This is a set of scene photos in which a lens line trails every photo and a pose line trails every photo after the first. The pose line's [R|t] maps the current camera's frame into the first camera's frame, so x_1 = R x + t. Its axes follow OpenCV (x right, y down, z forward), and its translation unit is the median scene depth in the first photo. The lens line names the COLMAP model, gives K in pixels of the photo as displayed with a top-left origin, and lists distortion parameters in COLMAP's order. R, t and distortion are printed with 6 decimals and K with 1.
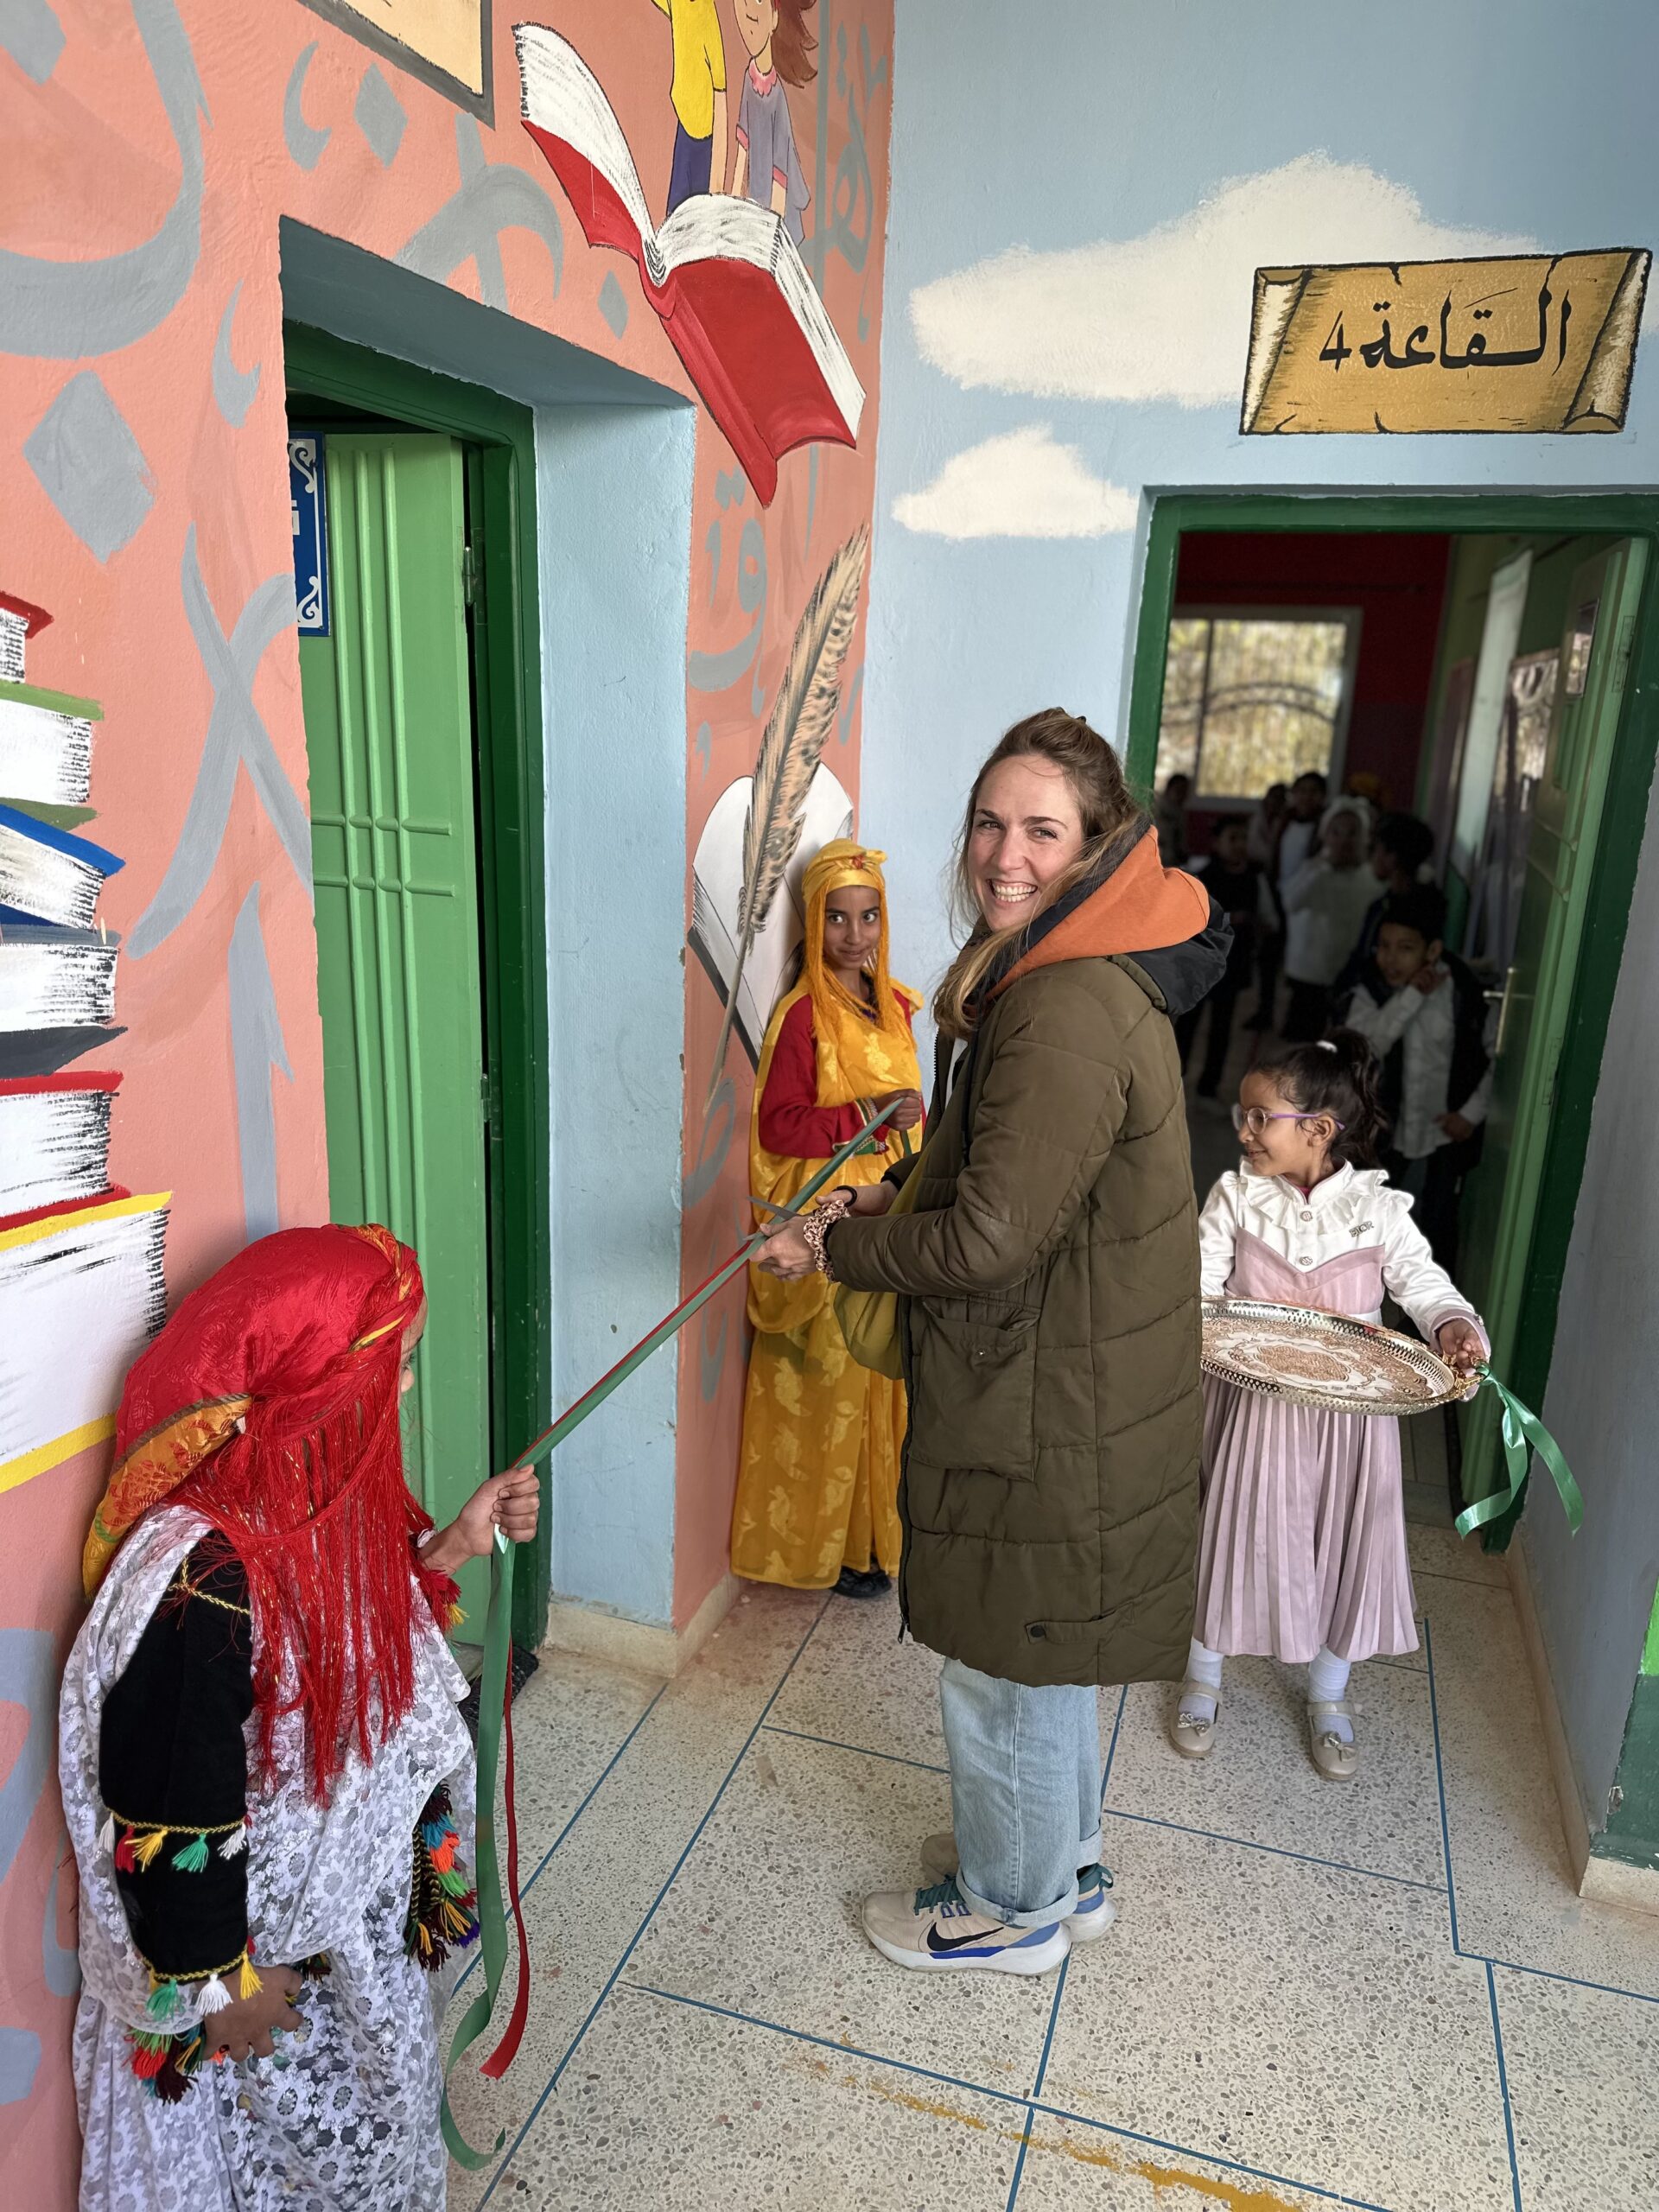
lens RADIAL K [[1568.6, 0, 829.5], [0, 1568.6, 1106.0], [0, 0, 1]] dist [0.078643, -0.102569]
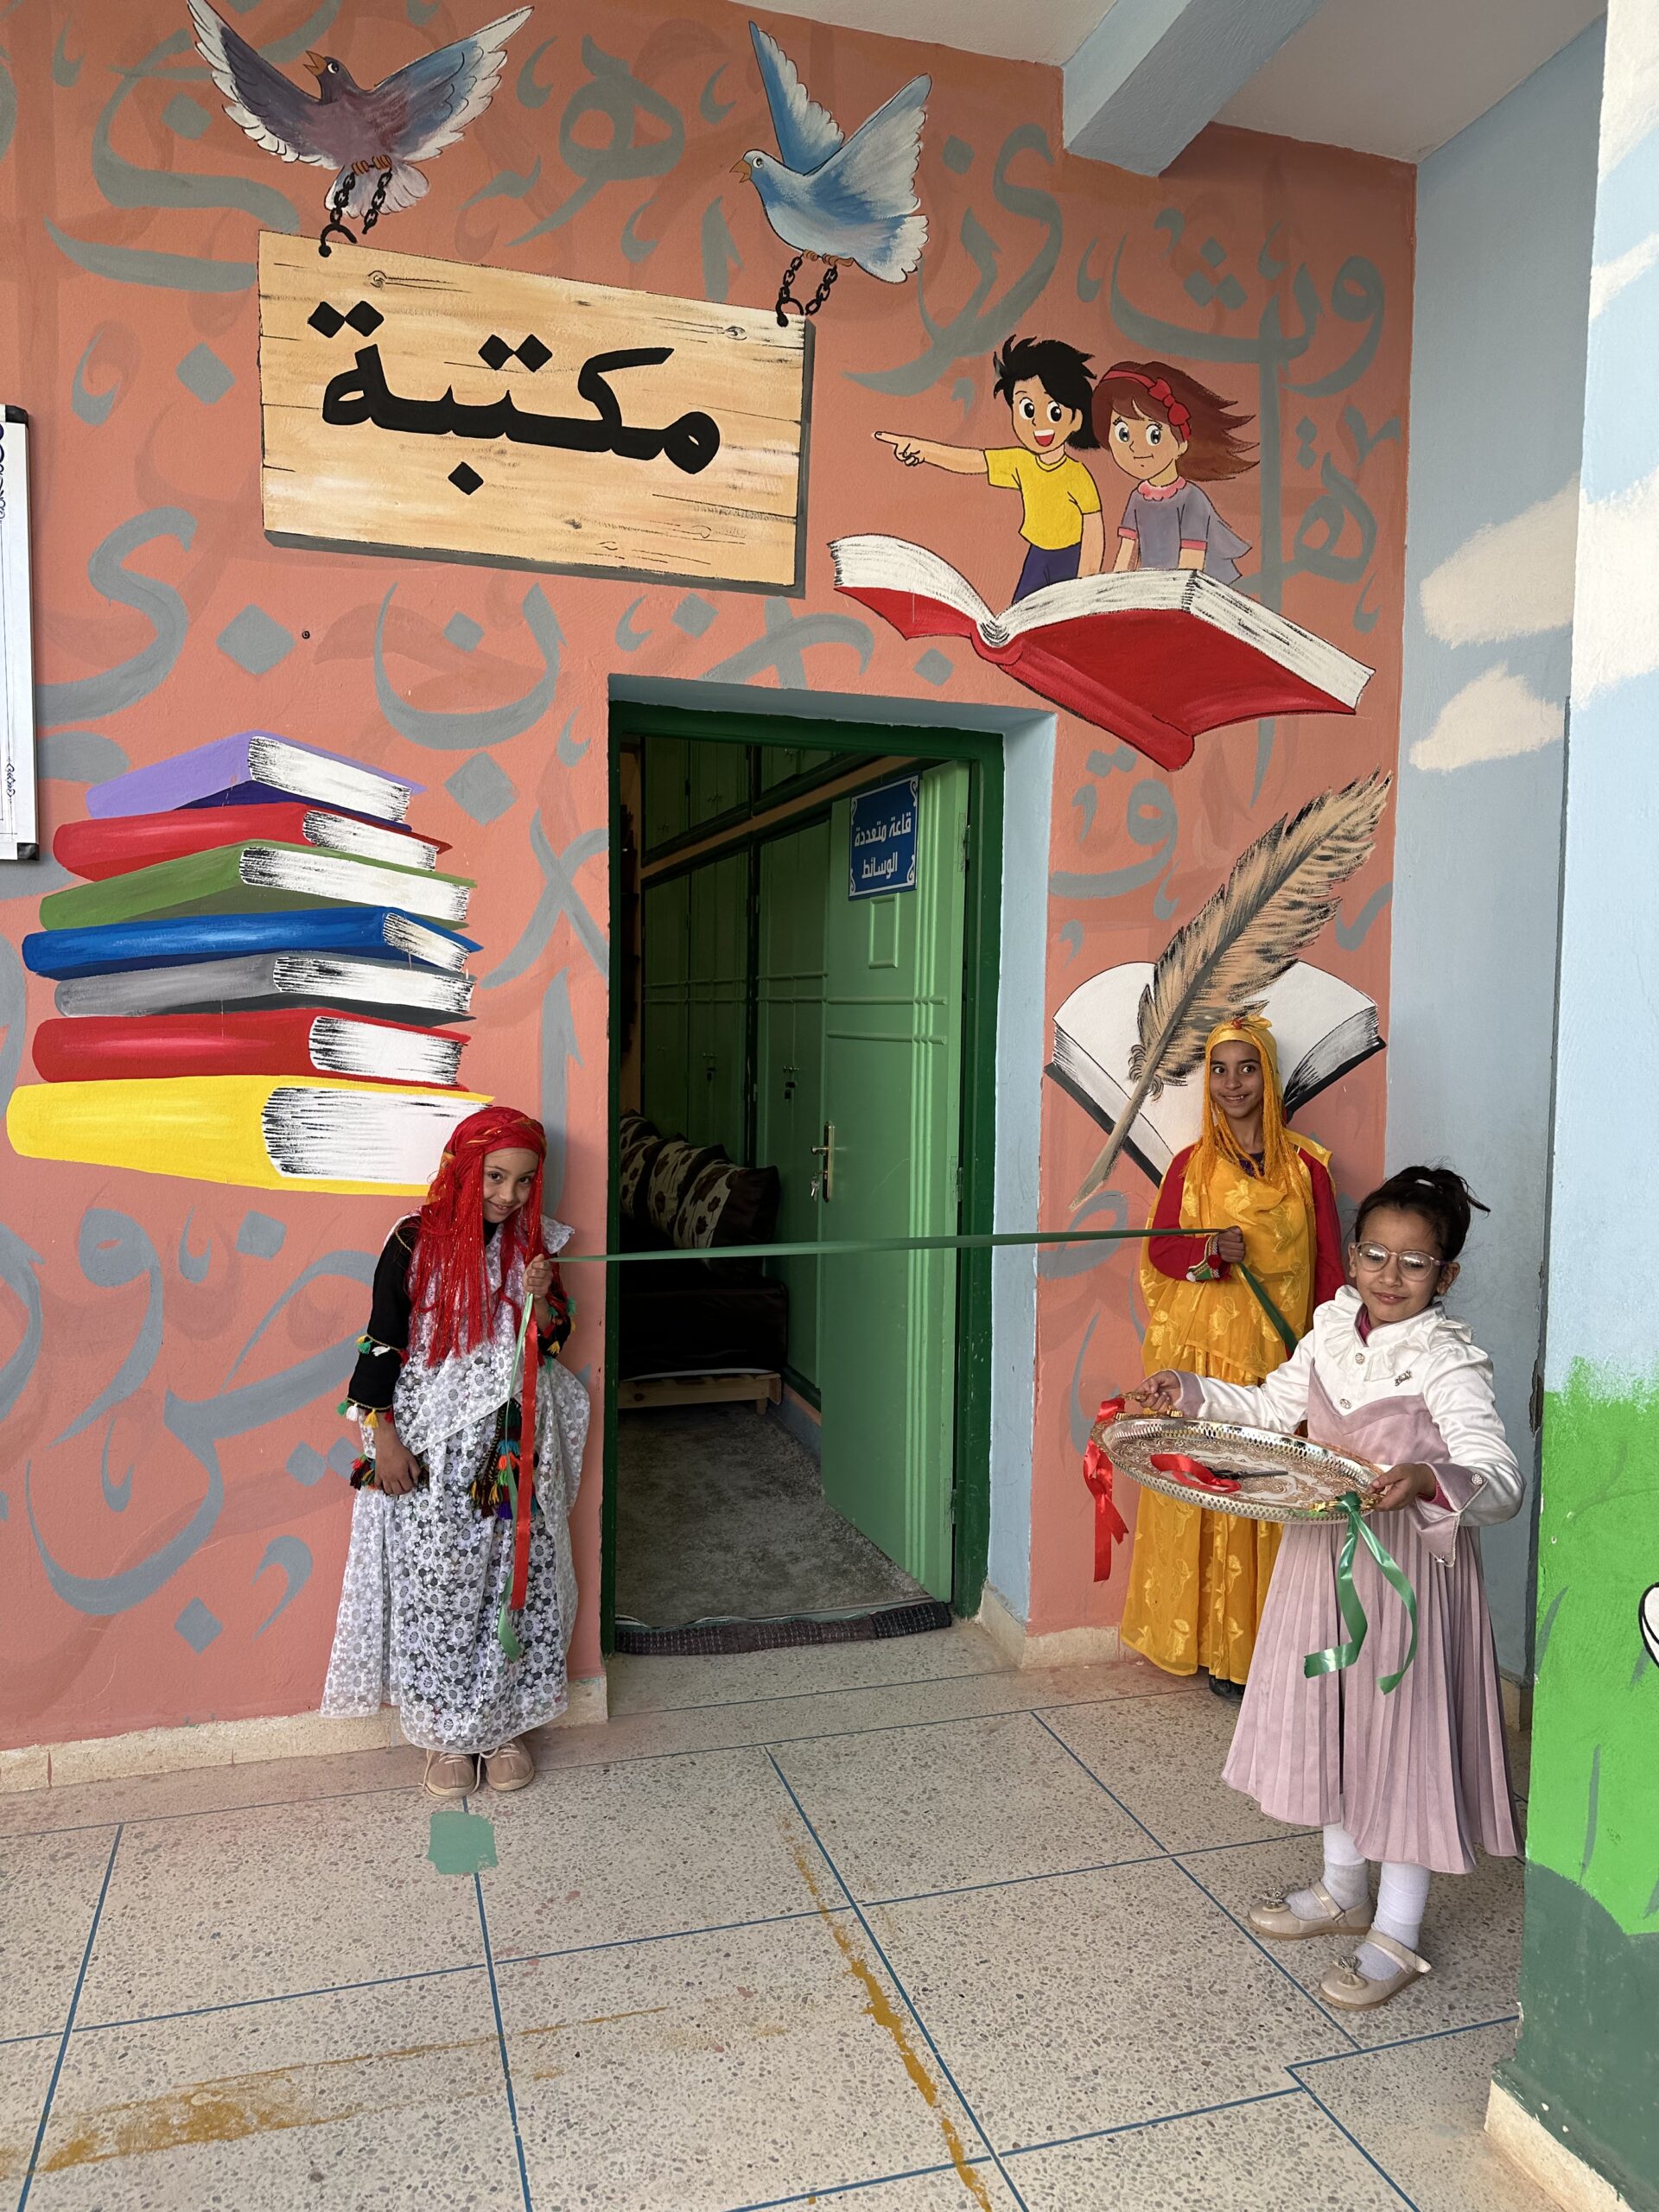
lens RADIAL K [[1568.6, 0, 829.5], [0, 1568.6, 1106.0], [0, 0, 1]] dist [0.078643, -0.102569]
pose [[0.574216, 0.024204, -0.818346, 1.349853], [-0.211090, 0.970144, -0.119424, 0.187362], [0.791023, 0.241319, 0.562181, 0.113329]]
